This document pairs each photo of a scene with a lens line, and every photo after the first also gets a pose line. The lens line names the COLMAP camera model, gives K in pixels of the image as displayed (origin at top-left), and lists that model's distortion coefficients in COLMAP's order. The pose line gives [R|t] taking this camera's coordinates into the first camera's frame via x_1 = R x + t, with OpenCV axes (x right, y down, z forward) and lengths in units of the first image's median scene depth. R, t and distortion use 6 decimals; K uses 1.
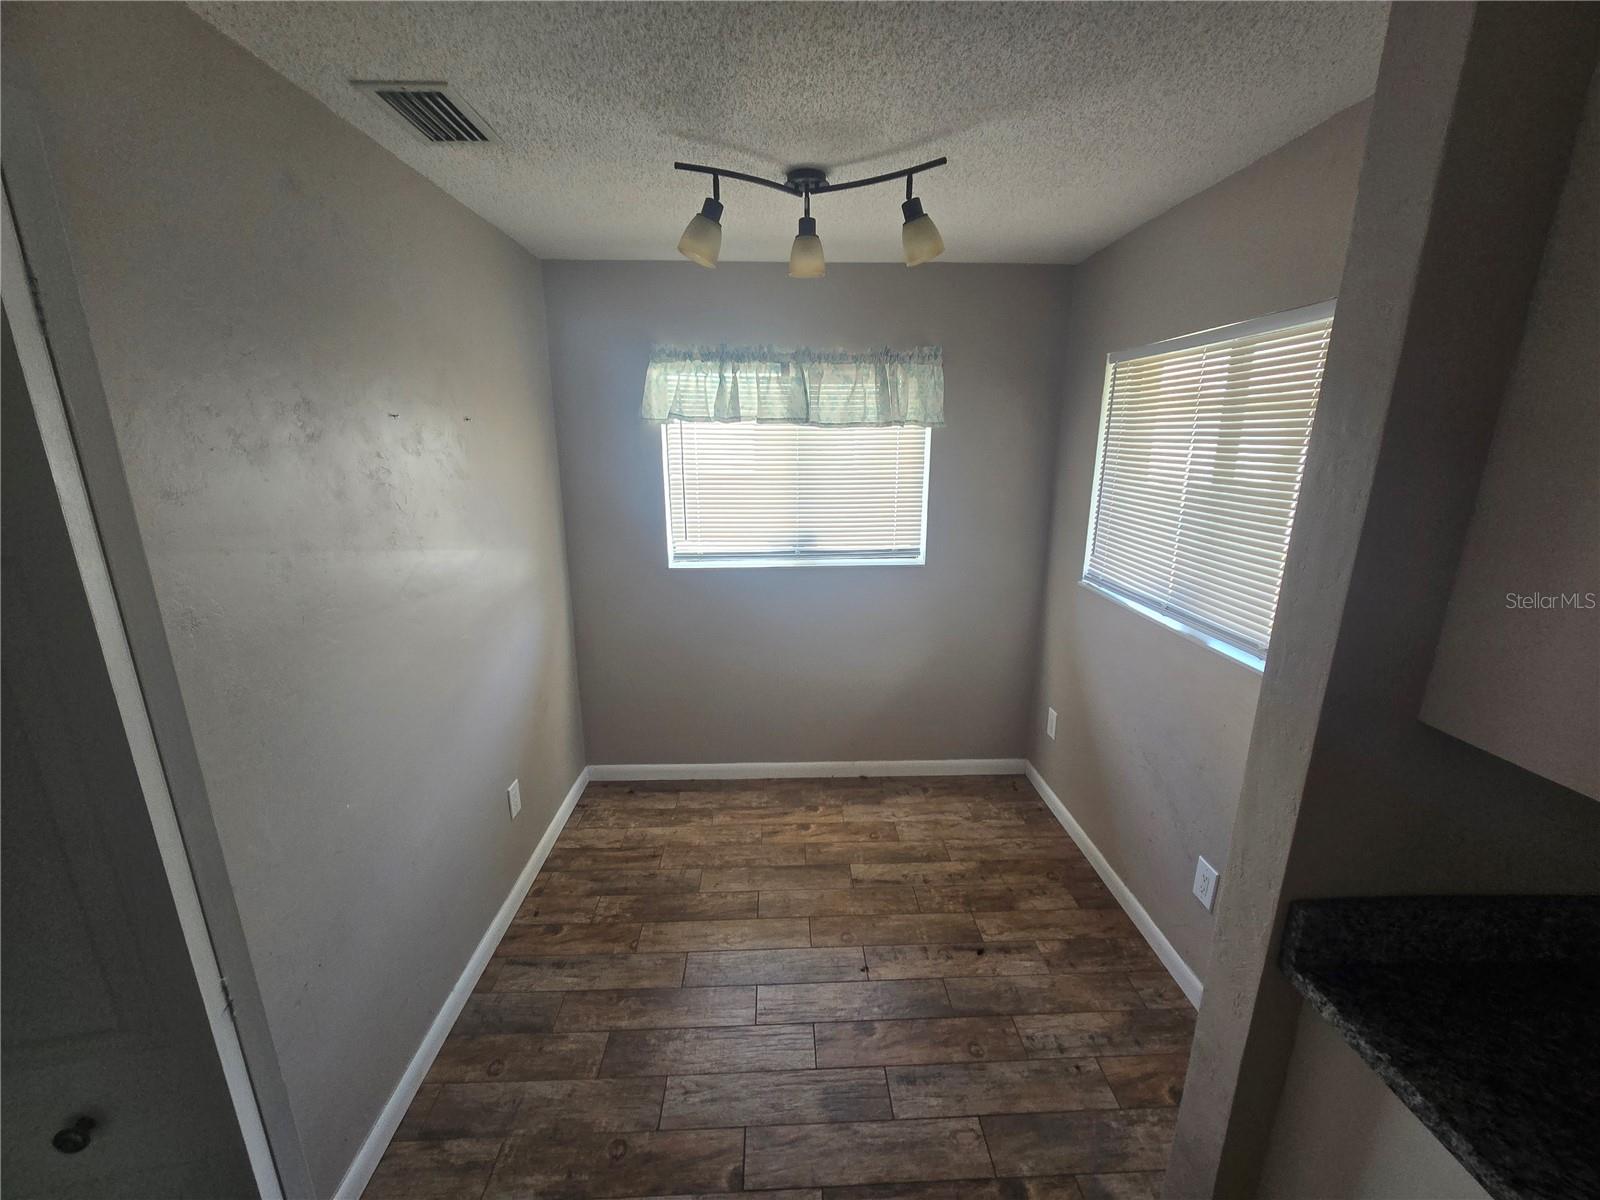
lens RADIAL K [[653.1, 0, 804.7], [0, 653.1, 594.8], [0, 0, 1]] dist [0.001217, 0.000249]
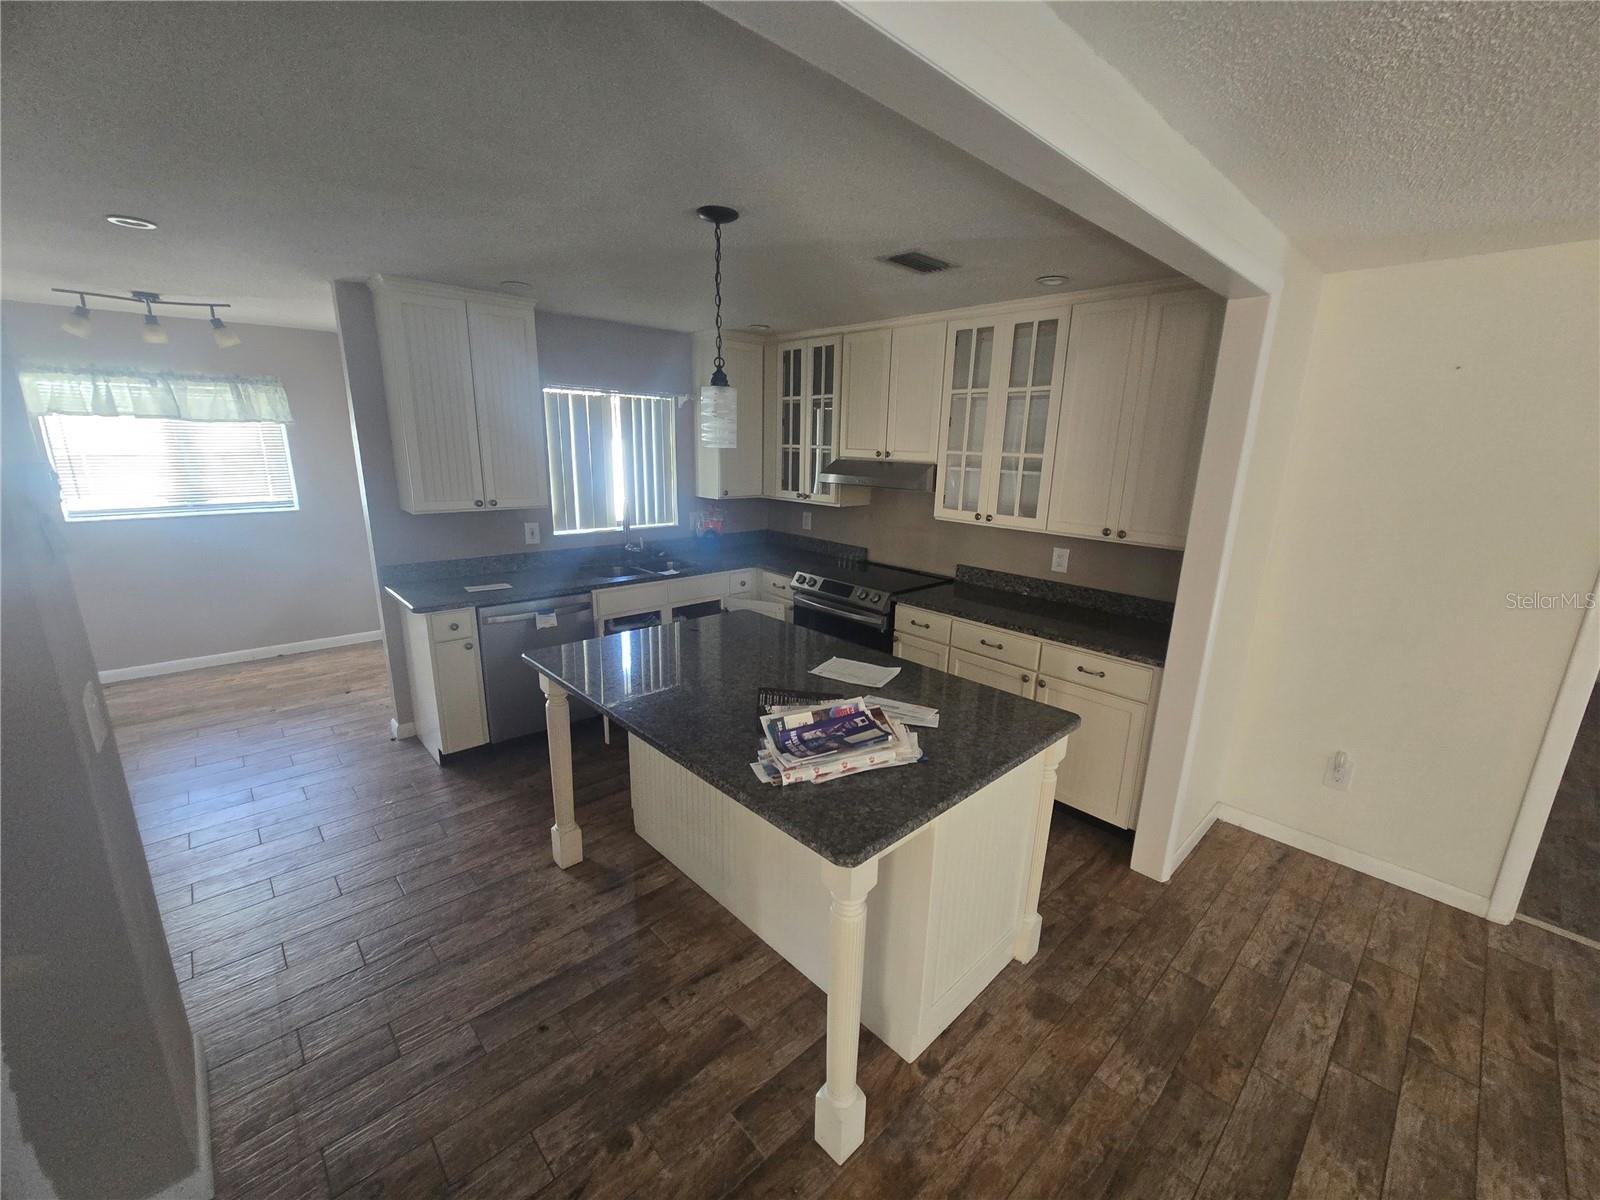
lens RADIAL K [[653.1, 0, 793.0], [0, 653.1, 605.4], [0, 0, 1]] dist [0.001217, 0.000249]
pose [[0.764315, -0.146557, 0.627968, 0.075611], [0.132663, 0.988736, 0.069287, 0.259646], [-0.631049, 0.030351, 0.775149, -1.104249]]
